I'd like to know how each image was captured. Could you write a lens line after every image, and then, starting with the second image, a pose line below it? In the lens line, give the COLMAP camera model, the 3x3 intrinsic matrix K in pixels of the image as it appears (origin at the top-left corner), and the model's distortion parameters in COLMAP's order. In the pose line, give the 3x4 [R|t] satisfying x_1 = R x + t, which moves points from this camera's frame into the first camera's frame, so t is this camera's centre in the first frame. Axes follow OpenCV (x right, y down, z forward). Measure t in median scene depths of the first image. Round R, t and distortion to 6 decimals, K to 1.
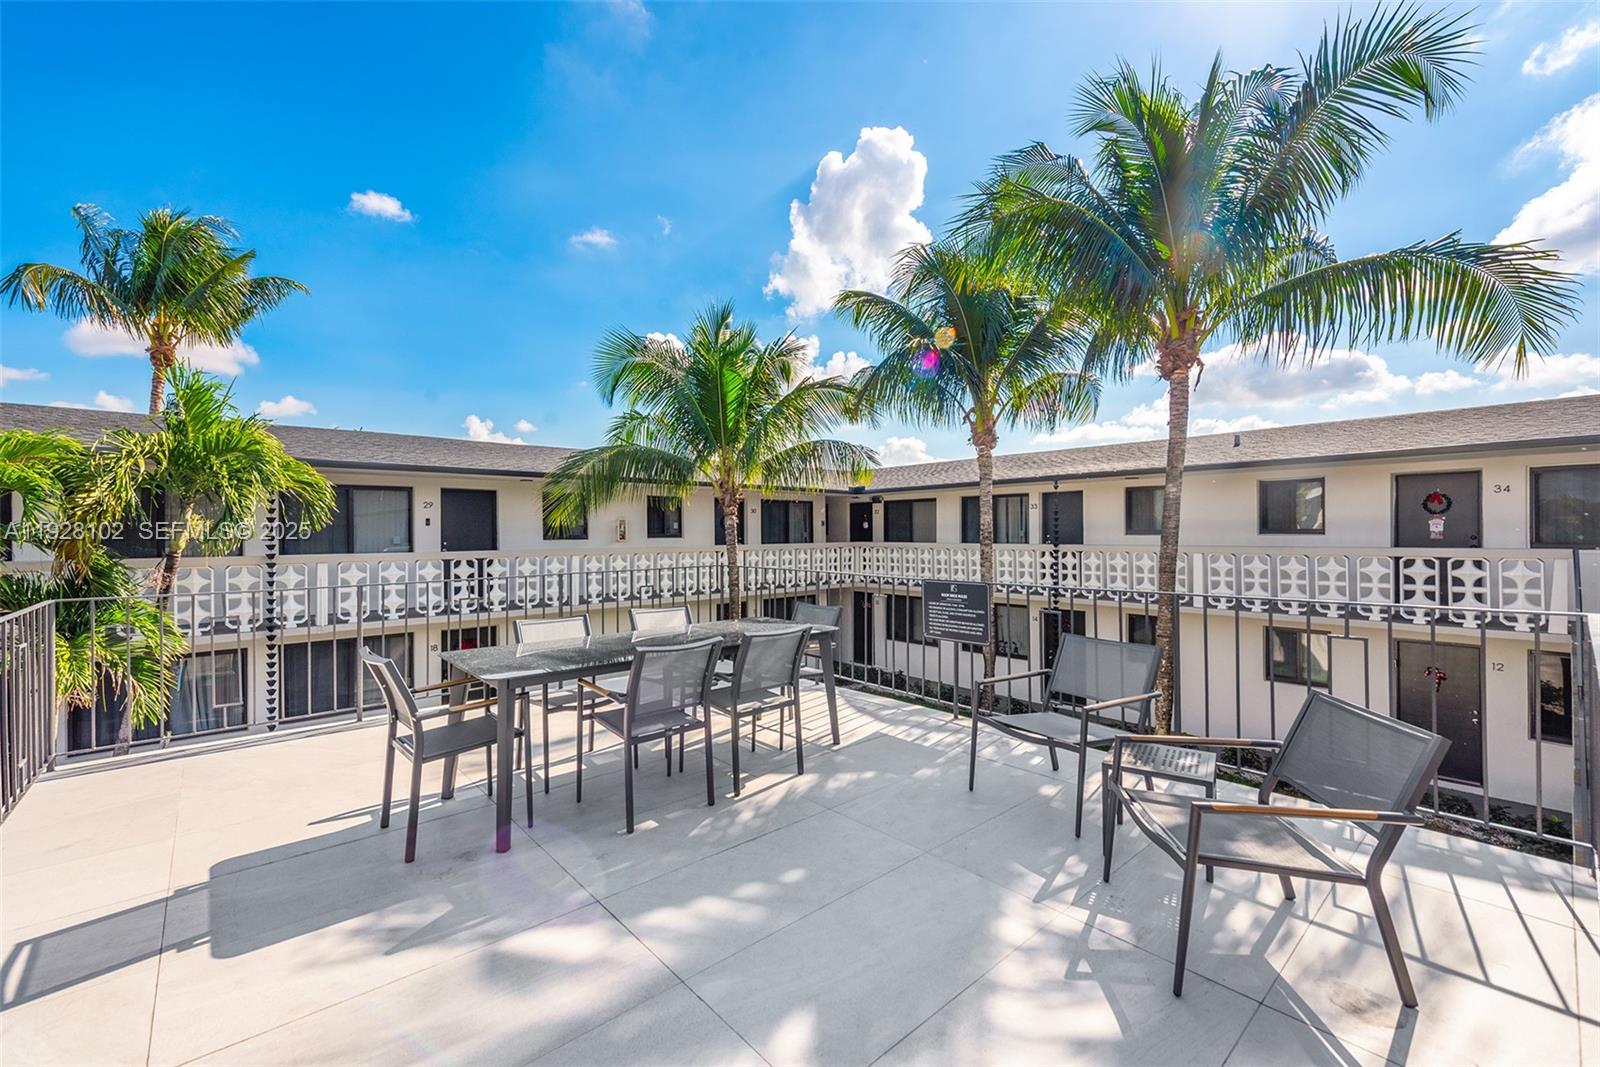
lens RADIAL K [[666.6, 0, 800.0], [0, 666.6, 533.5], [0, 0, 1]] dist [0.000845, 0.000118]
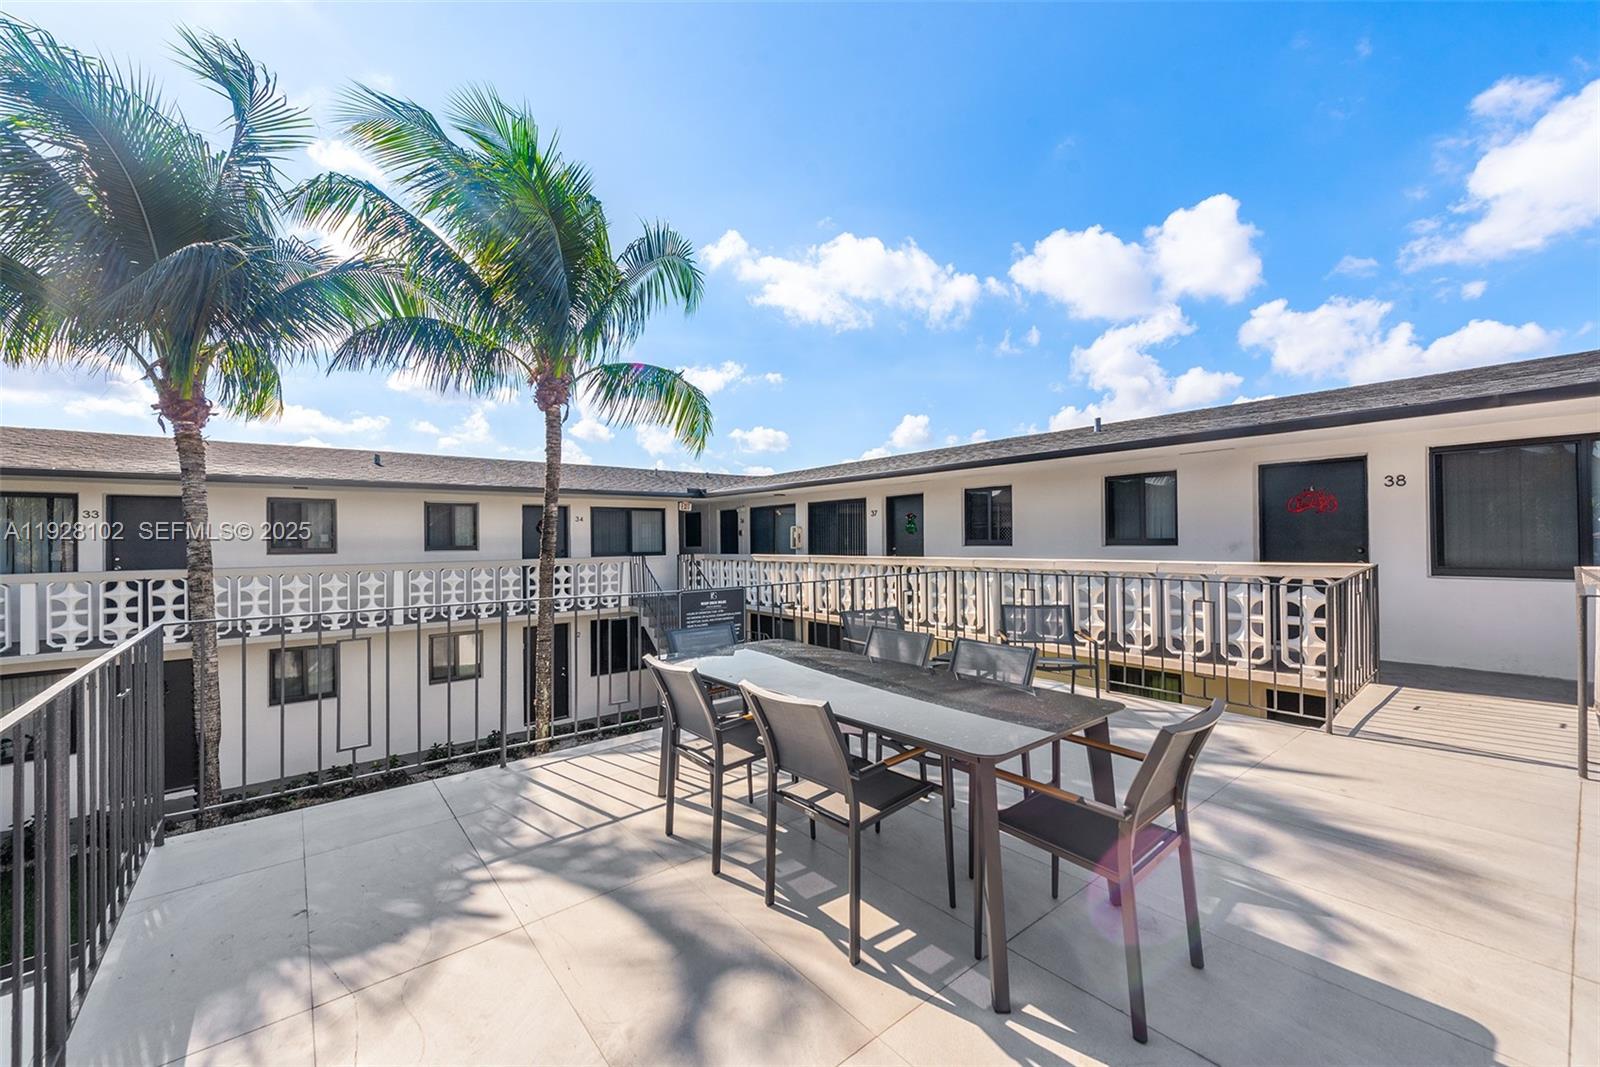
lens RADIAL K [[614.9, 0, 800.0], [0, 614.9, 533.5], [0, 0, 1]] dist [-0.000040, -0.000011]
pose [[0.025120, 0.018722, 0.999509, -0.337312], [0.015749, 0.999693, -0.019121, 0.001213], [-0.999560, 0.016222, 0.024818, 0.402932]]
